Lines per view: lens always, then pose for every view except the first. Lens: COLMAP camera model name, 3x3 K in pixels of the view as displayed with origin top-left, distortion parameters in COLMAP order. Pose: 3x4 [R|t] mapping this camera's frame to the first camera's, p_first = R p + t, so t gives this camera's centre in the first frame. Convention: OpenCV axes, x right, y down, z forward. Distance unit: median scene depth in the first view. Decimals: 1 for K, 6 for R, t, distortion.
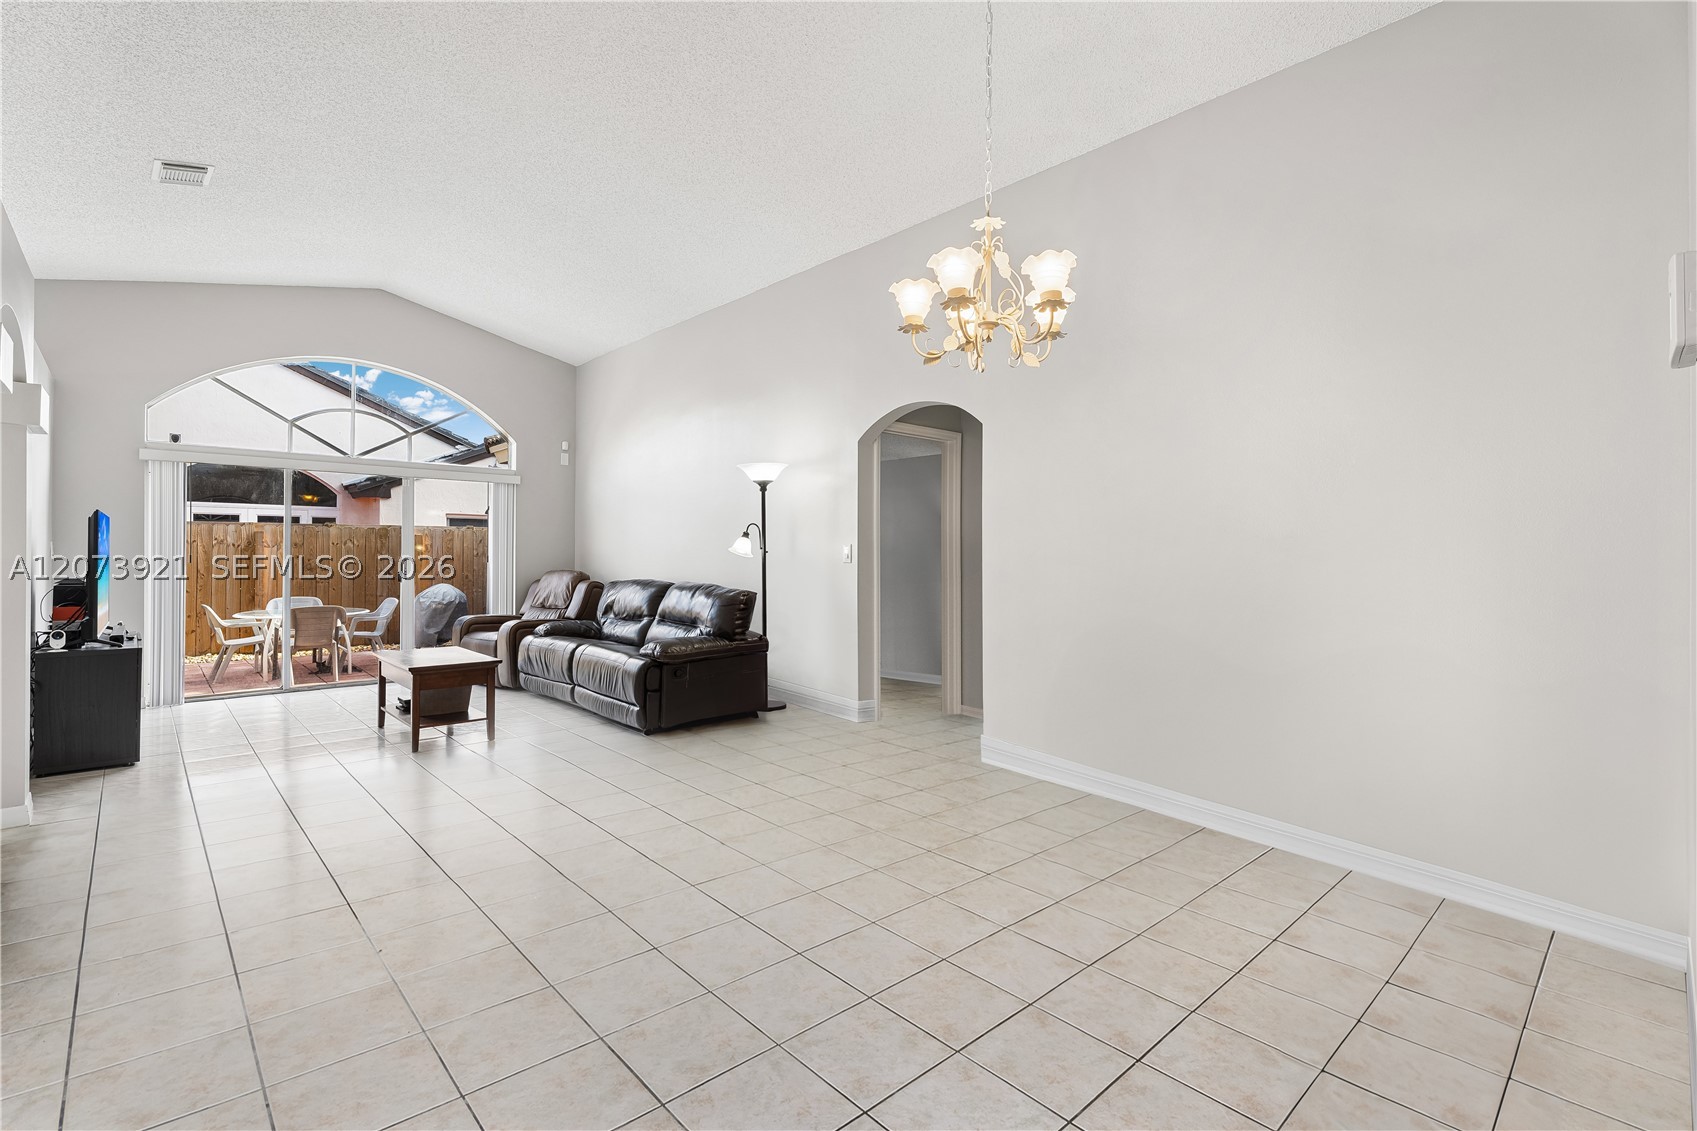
lens RADIAL K [[765.6, 0, 837.7], [0, 765.6, 558.7], [0, 0, 1]] dist [0.000746, 0.000023]
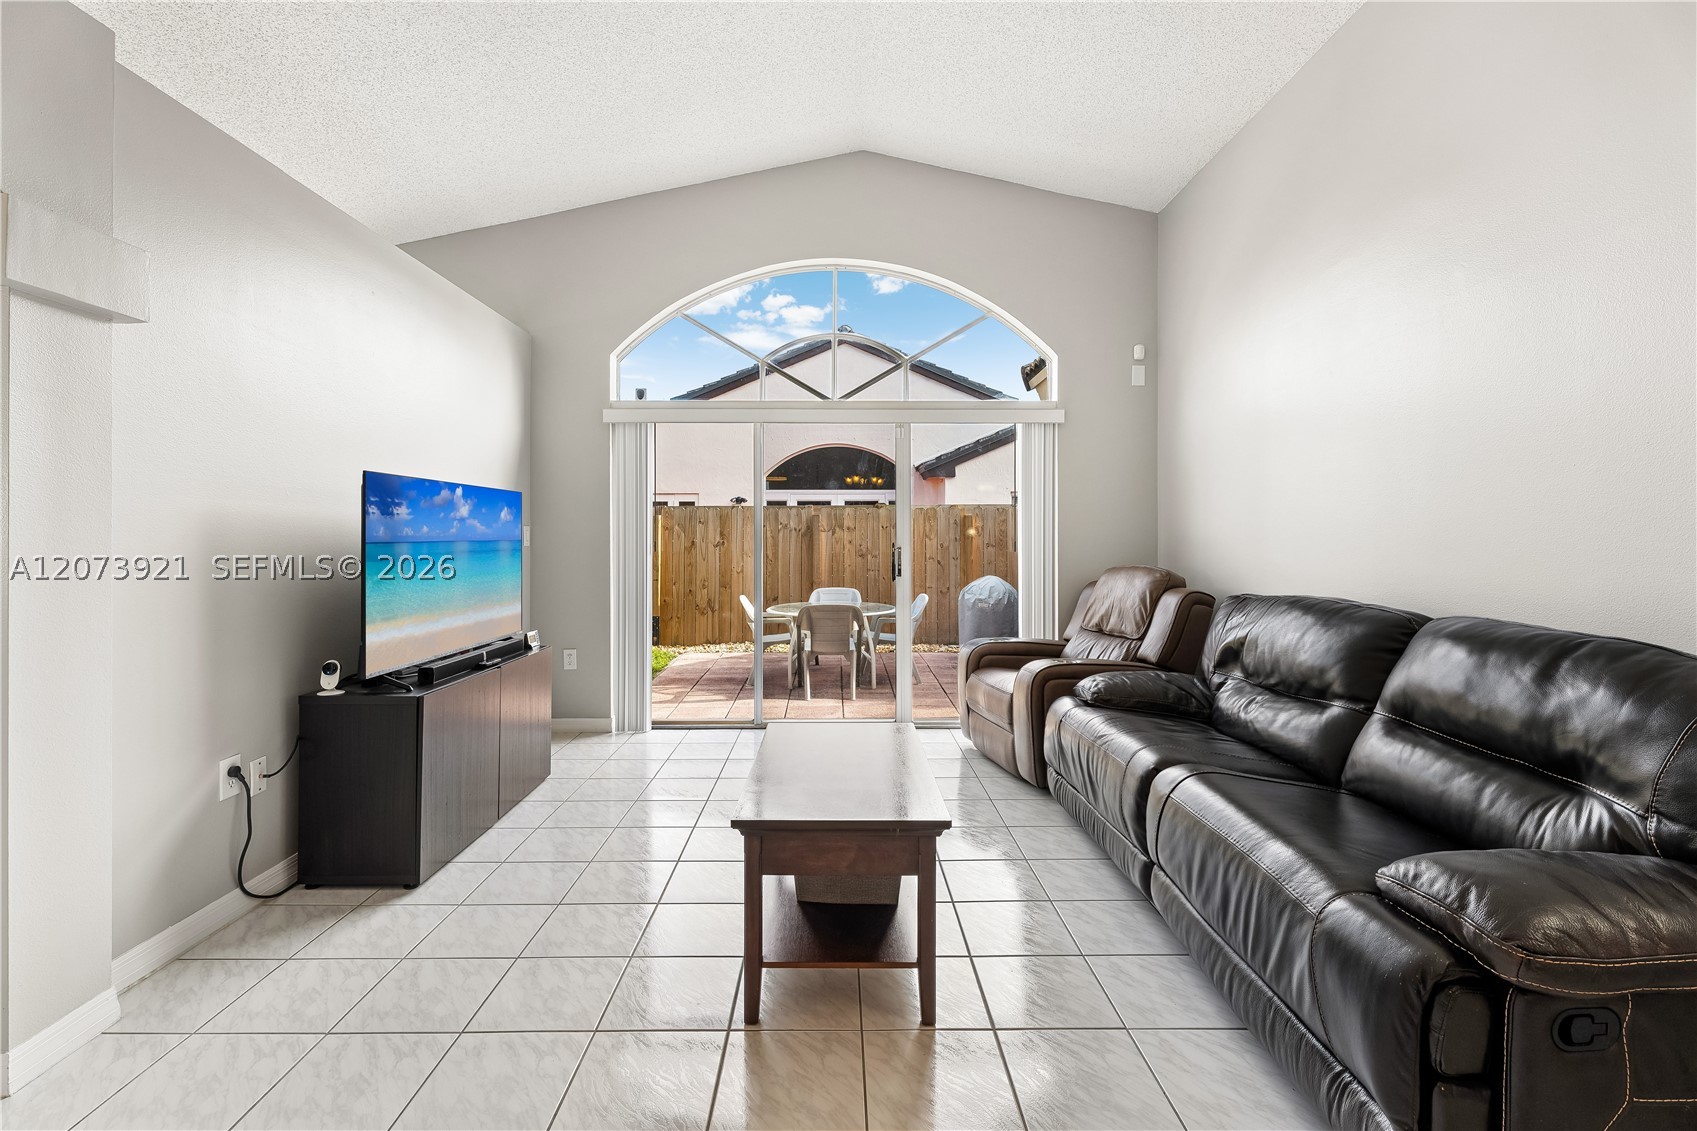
lens RADIAL K [[780.7, 0, 845.3], [0, 780.7, 525.0], [0, 0, 1]] dist [0.001709, -0.000027]
pose [[0.752106, -0.015382, -0.658863, -0.160881], [0.001285, 0.999760, -0.021873, -0.003488], [0.659041, 0.015604, 0.751945, 0.488061]]
